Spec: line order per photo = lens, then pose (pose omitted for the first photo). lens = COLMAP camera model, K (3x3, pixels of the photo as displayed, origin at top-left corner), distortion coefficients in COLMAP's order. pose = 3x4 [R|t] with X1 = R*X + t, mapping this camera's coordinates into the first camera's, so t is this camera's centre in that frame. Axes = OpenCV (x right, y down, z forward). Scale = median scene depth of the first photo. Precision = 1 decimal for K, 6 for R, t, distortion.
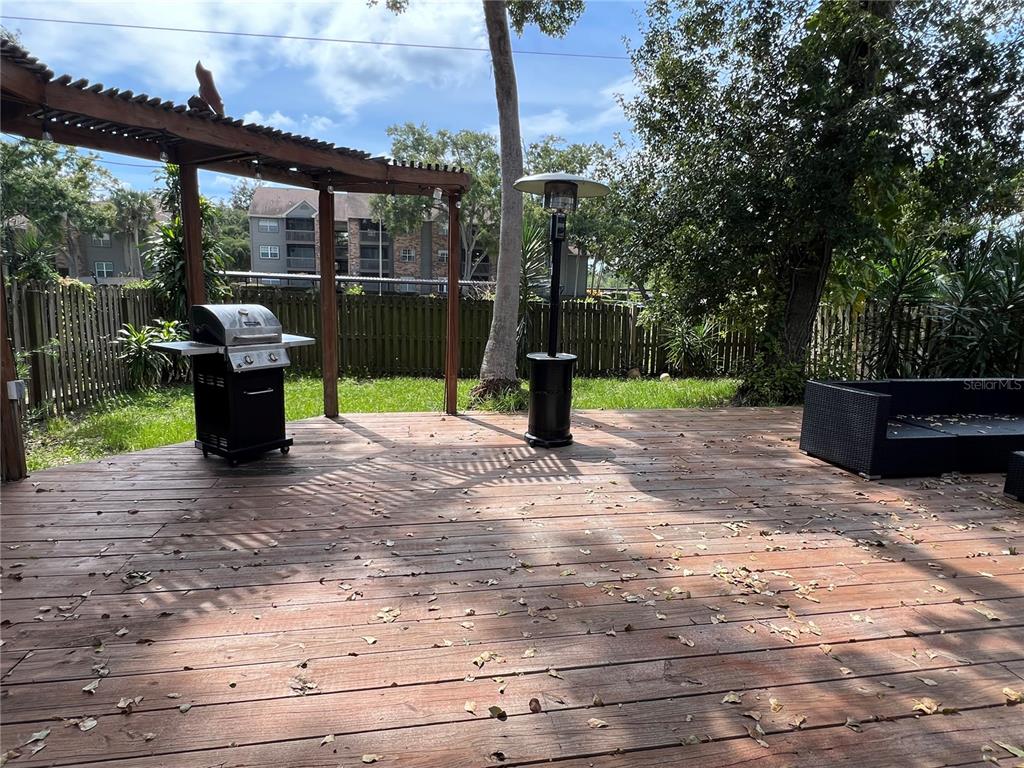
lens RADIAL K [[568.0, 0, 507.7], [0, 568.0, 384.4], [0, 0, 1]] dist [-0.008320, 0.000564]
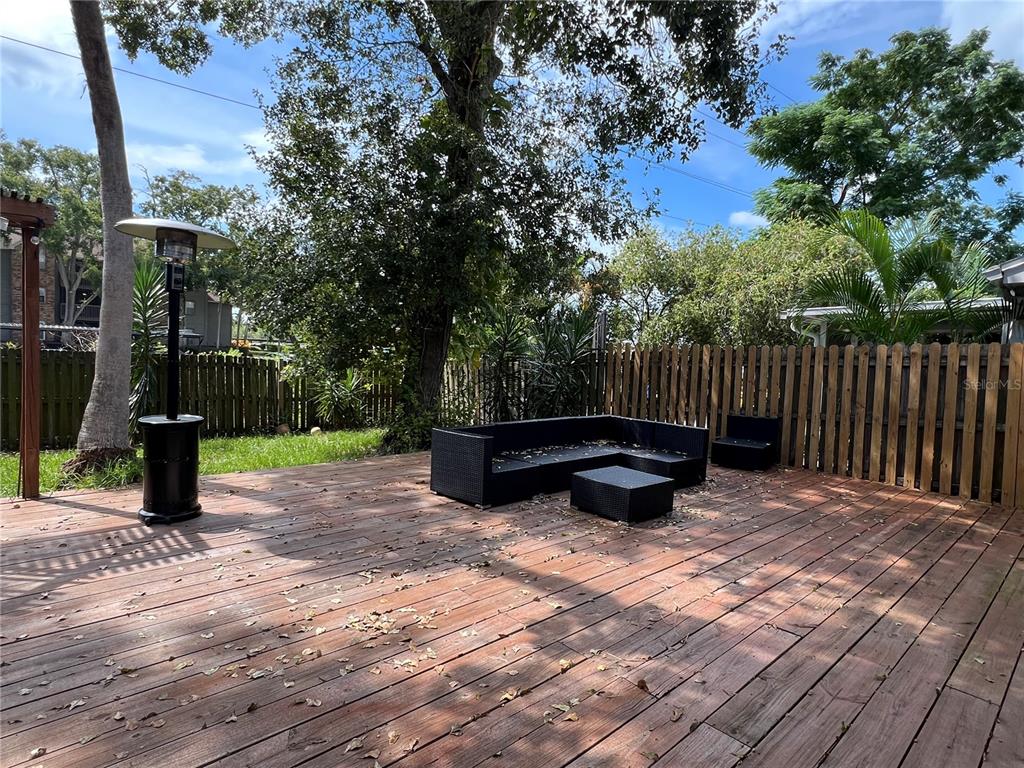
lens RADIAL K [[568.0, 0, 507.7], [0, 568.0, 384.4], [0, 0, 1]] dist [-0.008320, 0.000564]
pose [[0.833231, -0.020435, 0.552547, 0.027156], [0.070215, 0.995137, -0.069079, -0.005159], [-0.548448, 0.096355, 0.830614, -0.031650]]
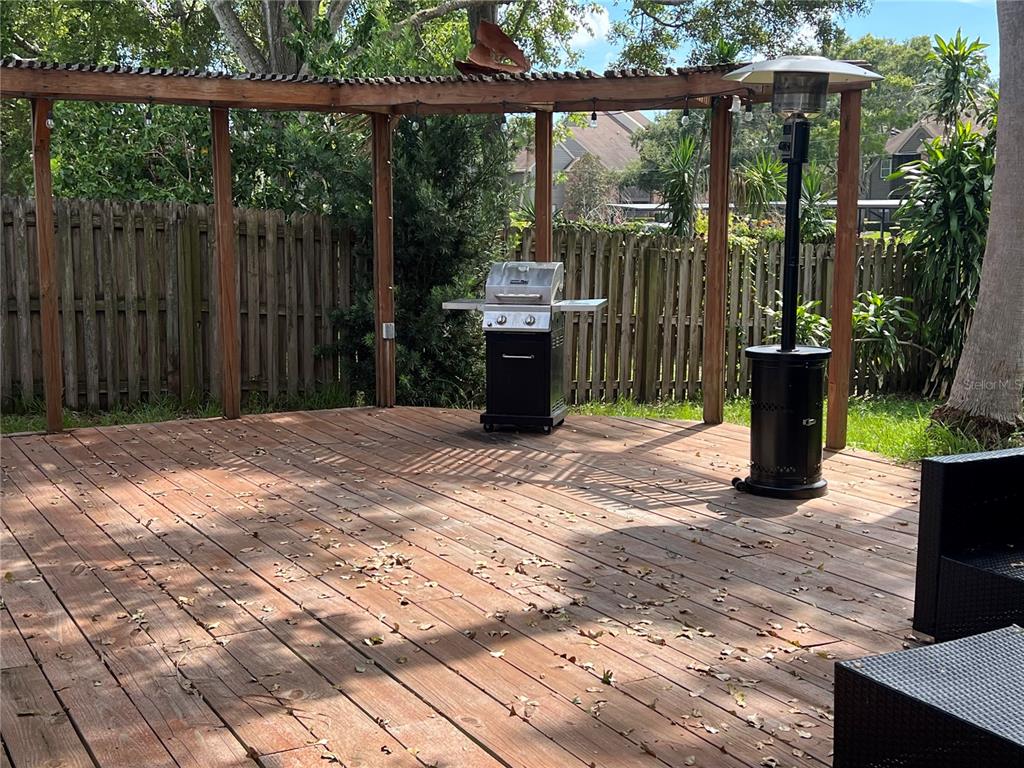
lens RADIAL K [[1269.6, 0, 512.0], [0, 1269.6, 384.0], [0, 0, 1]] dist [0.194872, -0.463552]
pose [[0.341036, 0.097398, -0.934991, 1.276362], [-0.152182, 0.987219, 0.047331, -0.033691], [0.927651, 0.126147, 0.351499, 0.243177]]
